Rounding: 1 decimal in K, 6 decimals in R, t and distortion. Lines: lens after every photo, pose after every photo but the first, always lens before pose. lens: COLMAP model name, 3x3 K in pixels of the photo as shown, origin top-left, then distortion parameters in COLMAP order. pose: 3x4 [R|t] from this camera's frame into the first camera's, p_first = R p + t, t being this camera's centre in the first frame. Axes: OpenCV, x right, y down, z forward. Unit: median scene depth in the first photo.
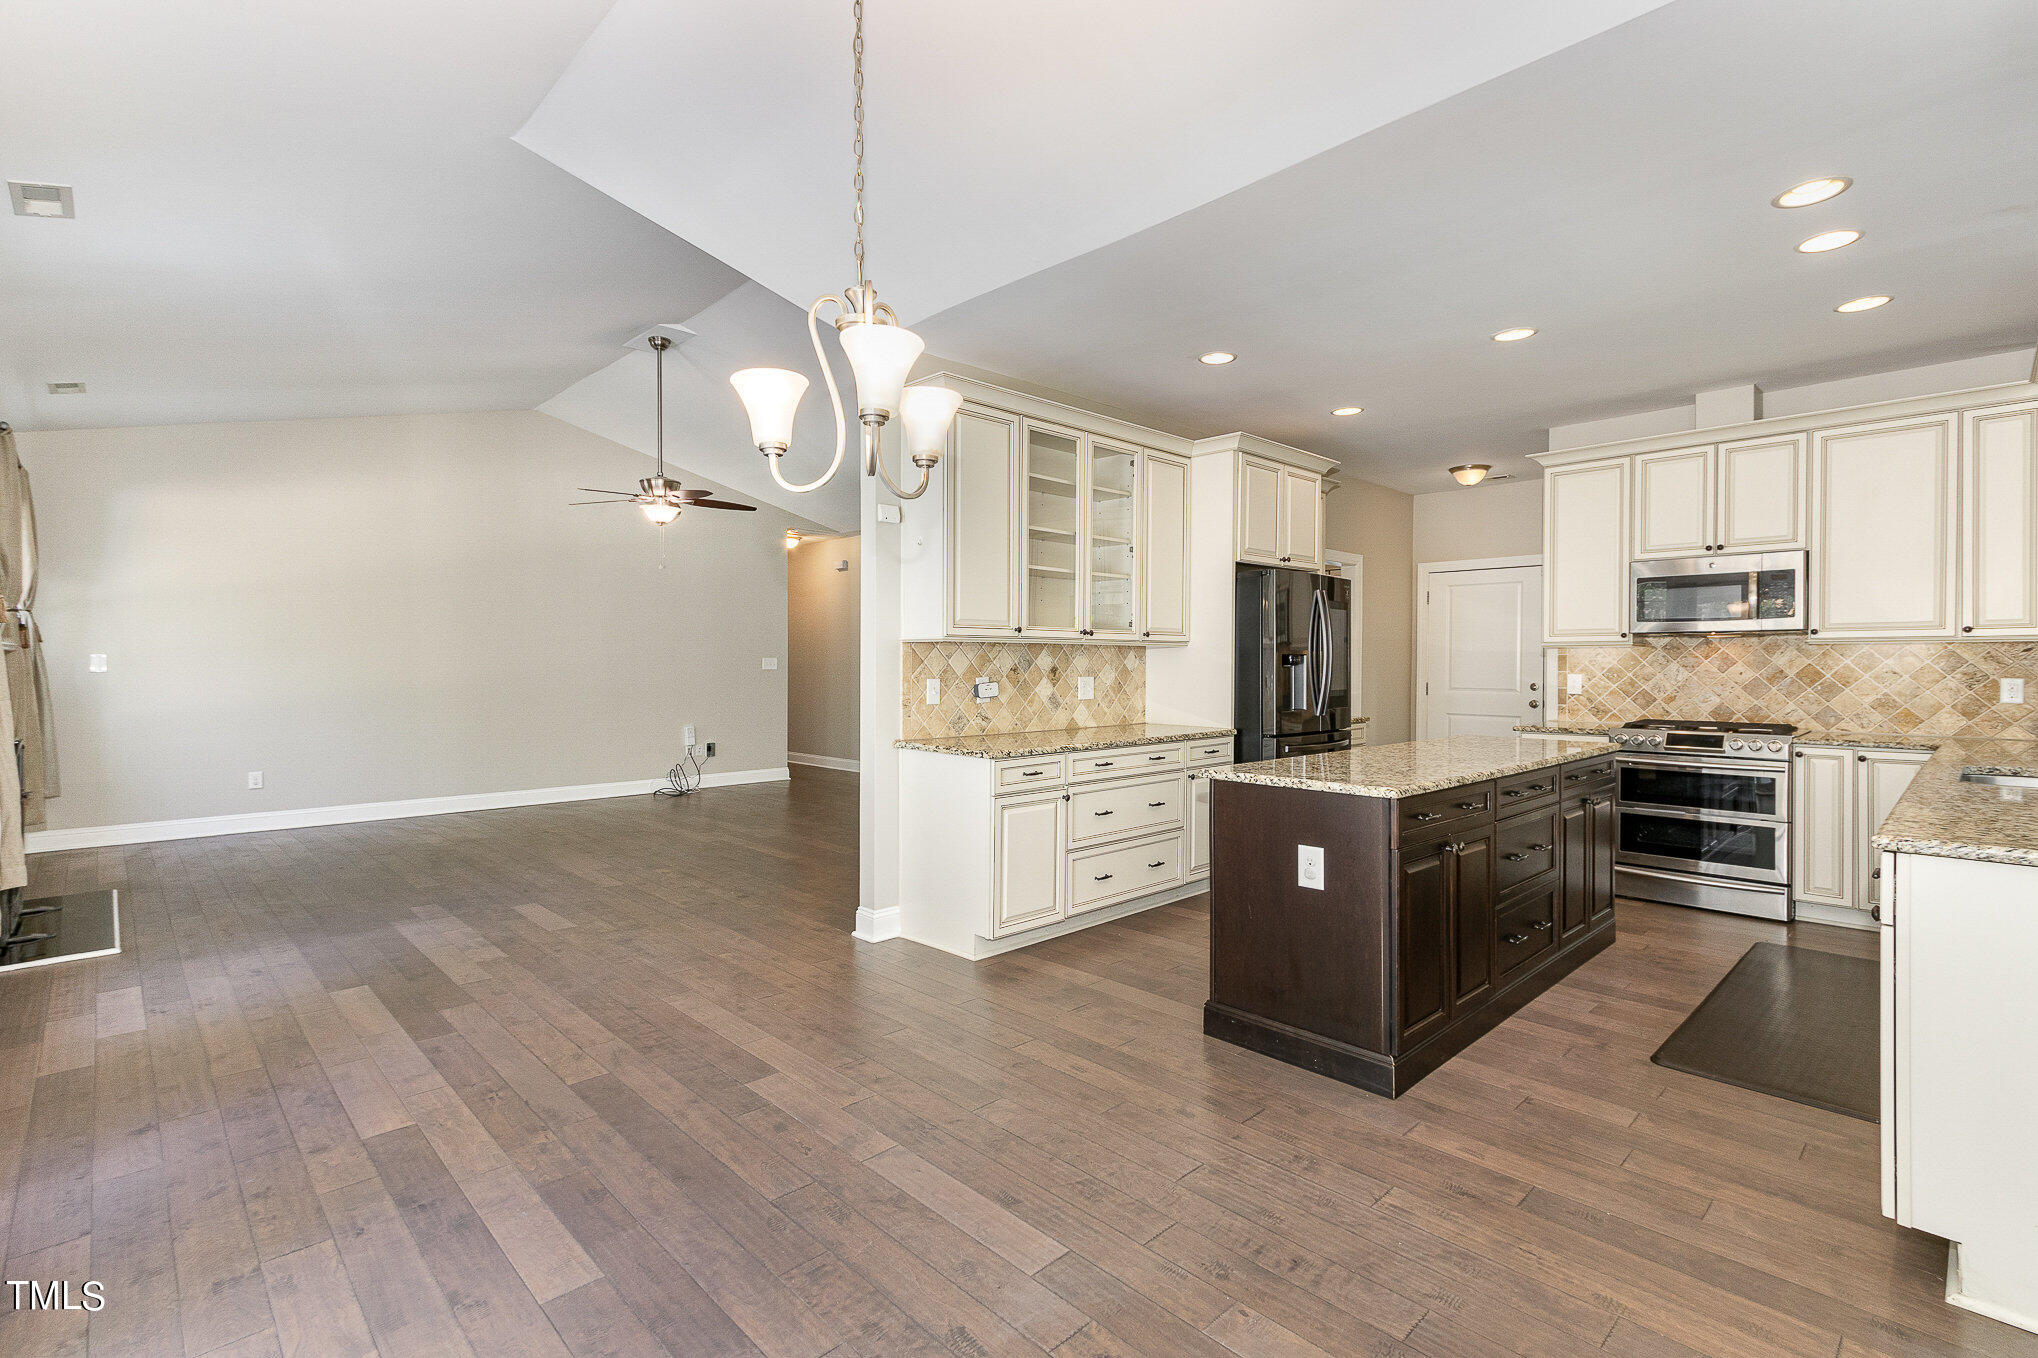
lens RADIAL K [[933.4, 0, 1020.8], [0, 933.4, 670.3], [0, 0, 1]] dist [0.015518, -0.000535]
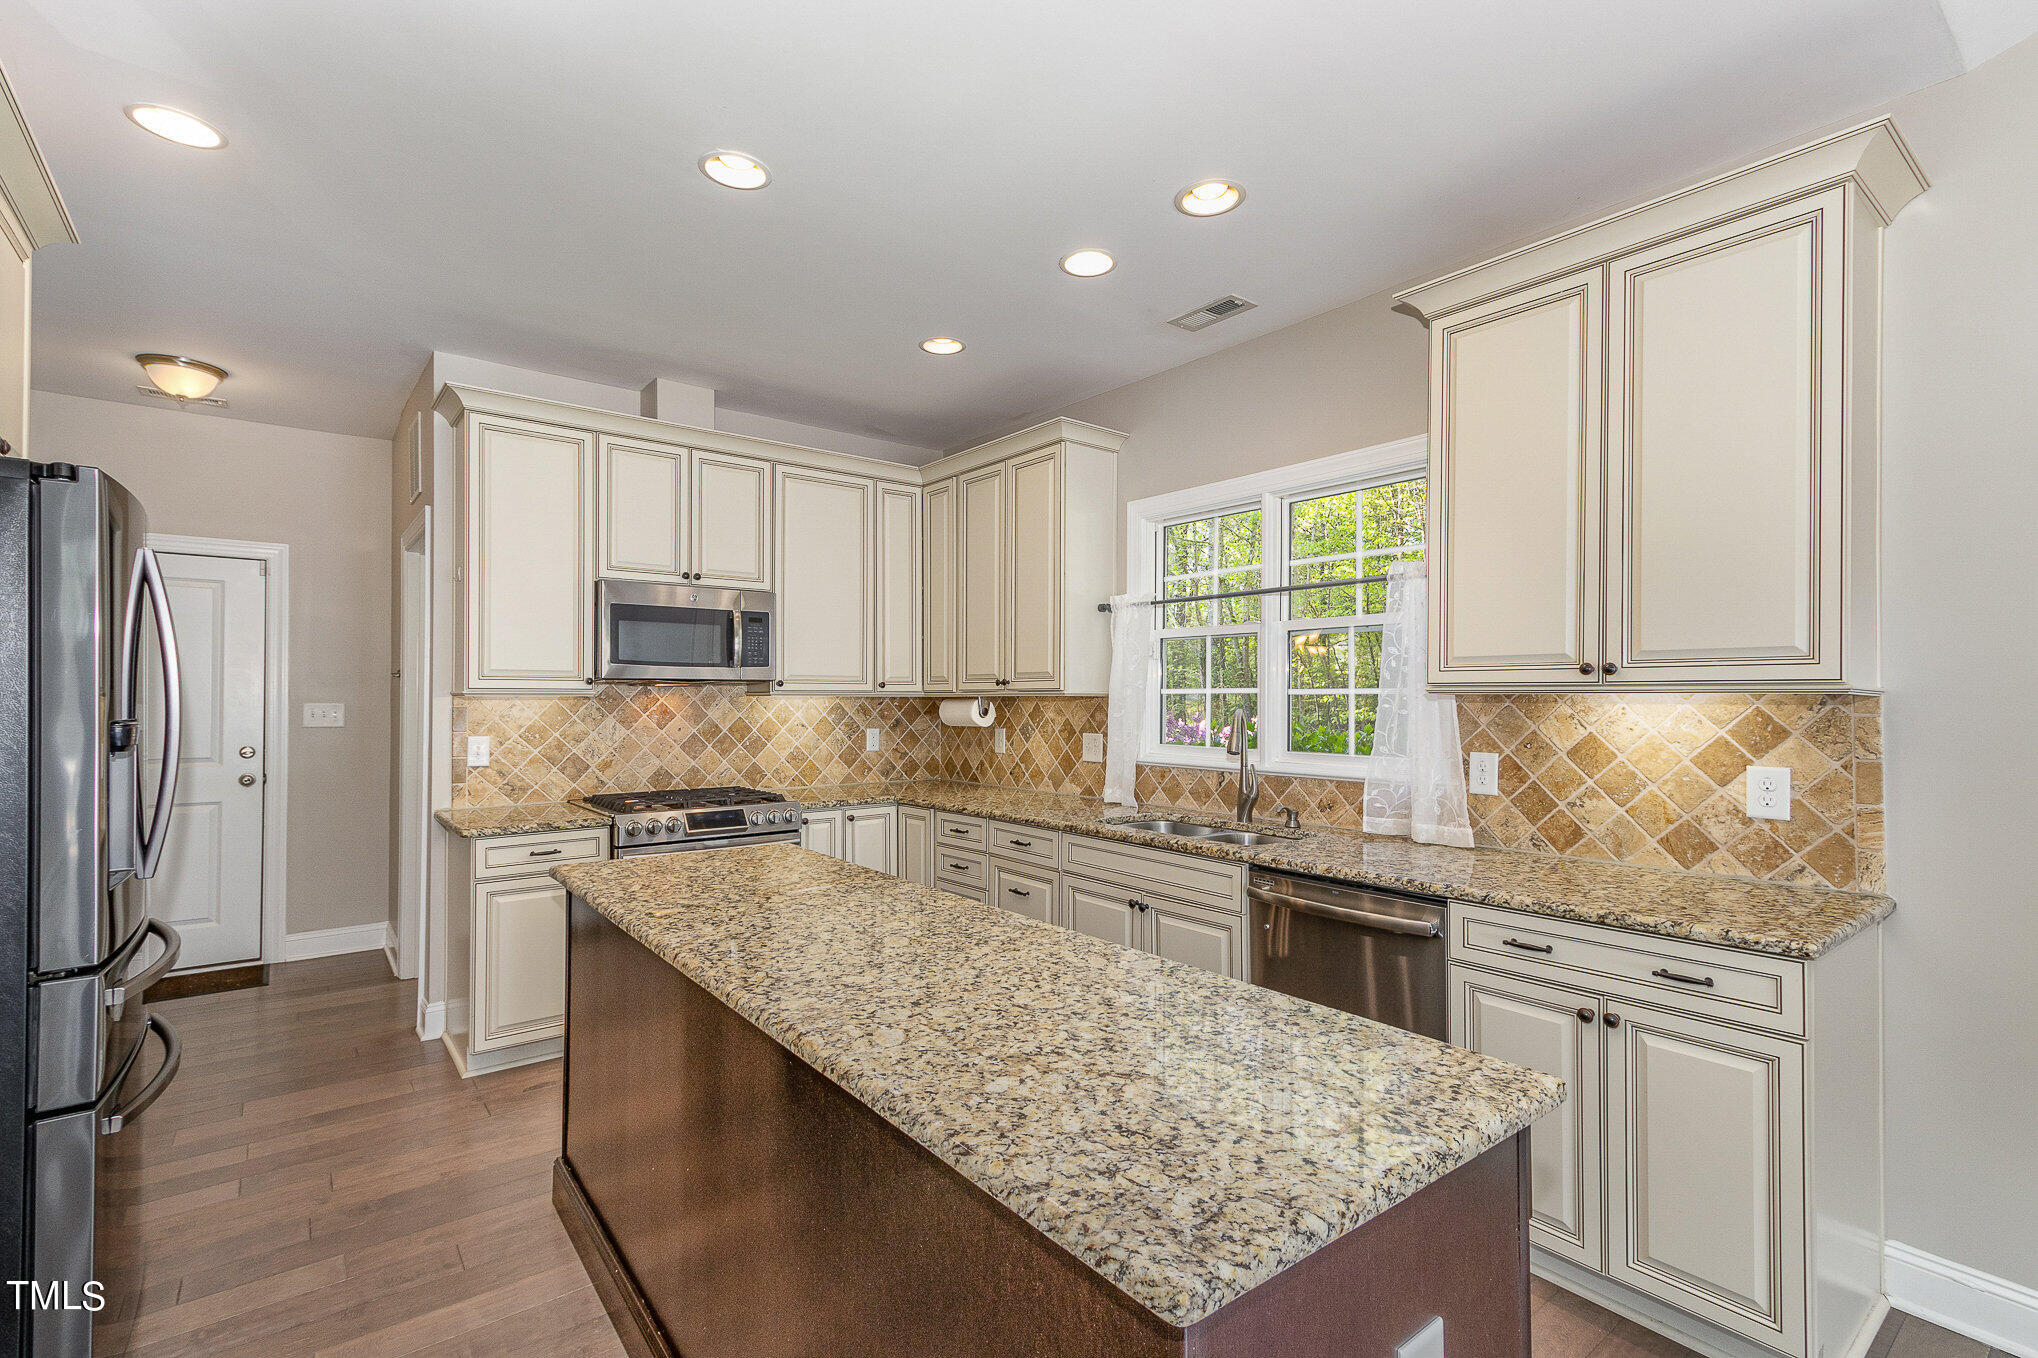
lens RADIAL K [[936.0, 0, 1009.3], [0, 936.0, 683.9], [0, 0, 1]] dist [0.017215, -0.000215]
pose [[0.108832, 0.014002, 0.993962, -0.032309], [0.004729, 0.999882, -0.014603, -0.025351], [-0.994049, 0.006290, 0.108753, 0.671381]]
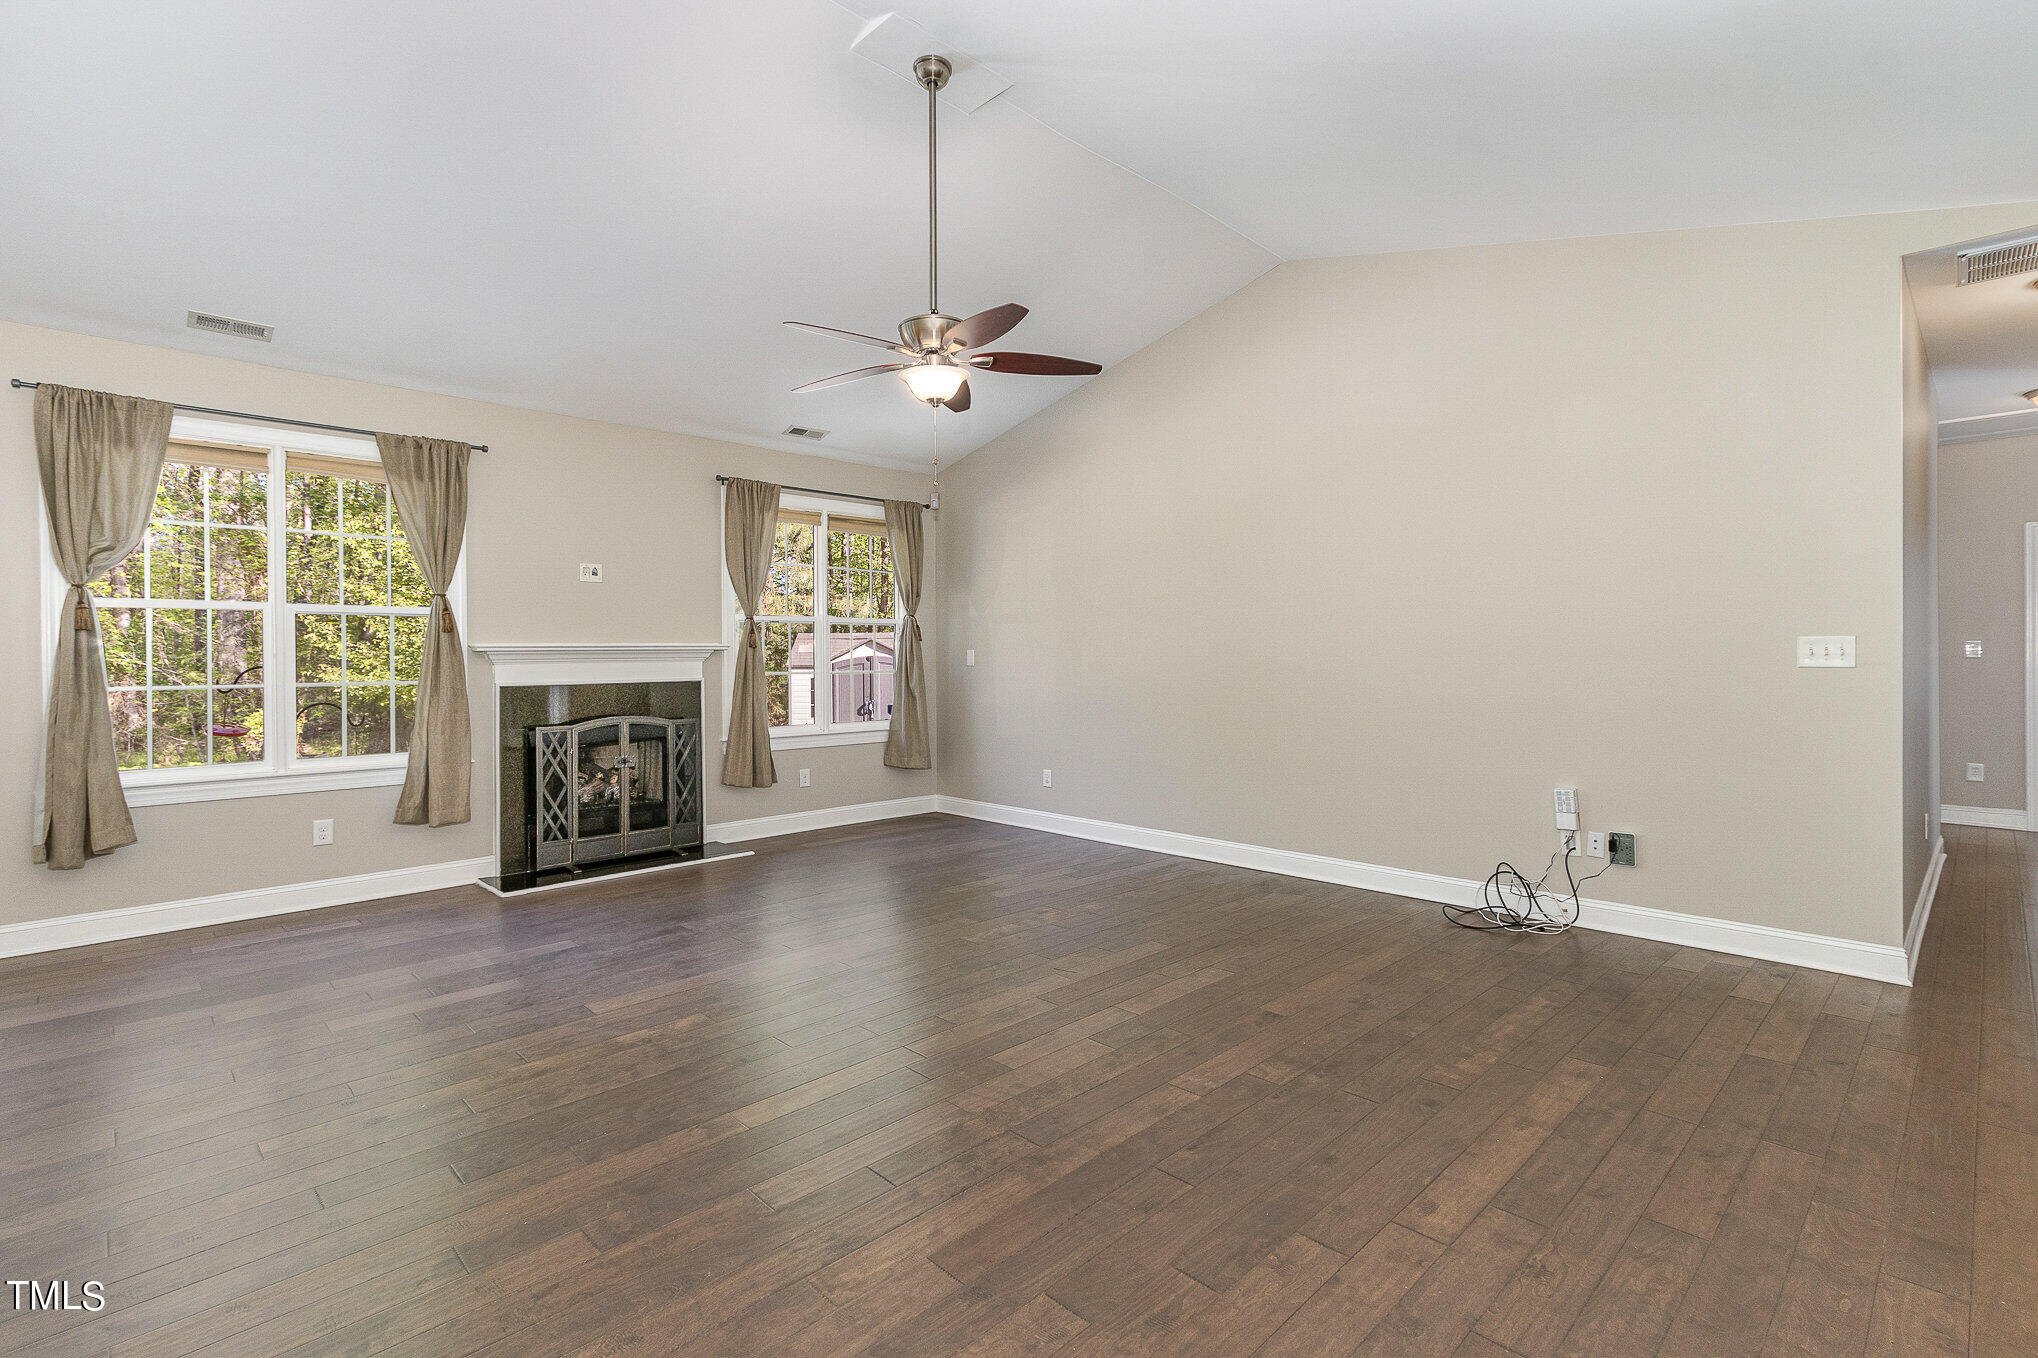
lens RADIAL K [[944.7, 0, 1012.4], [0, 944.7, 656.0], [0, 0, 1]] dist [0.011988, -0.000792]
pose [[0.001747, -0.000342, -0.999998, 0.228171], [0.000051, 1.000000, -0.000342, -0.010796], [0.999998, -0.000051, 0.001748, 1.405039]]
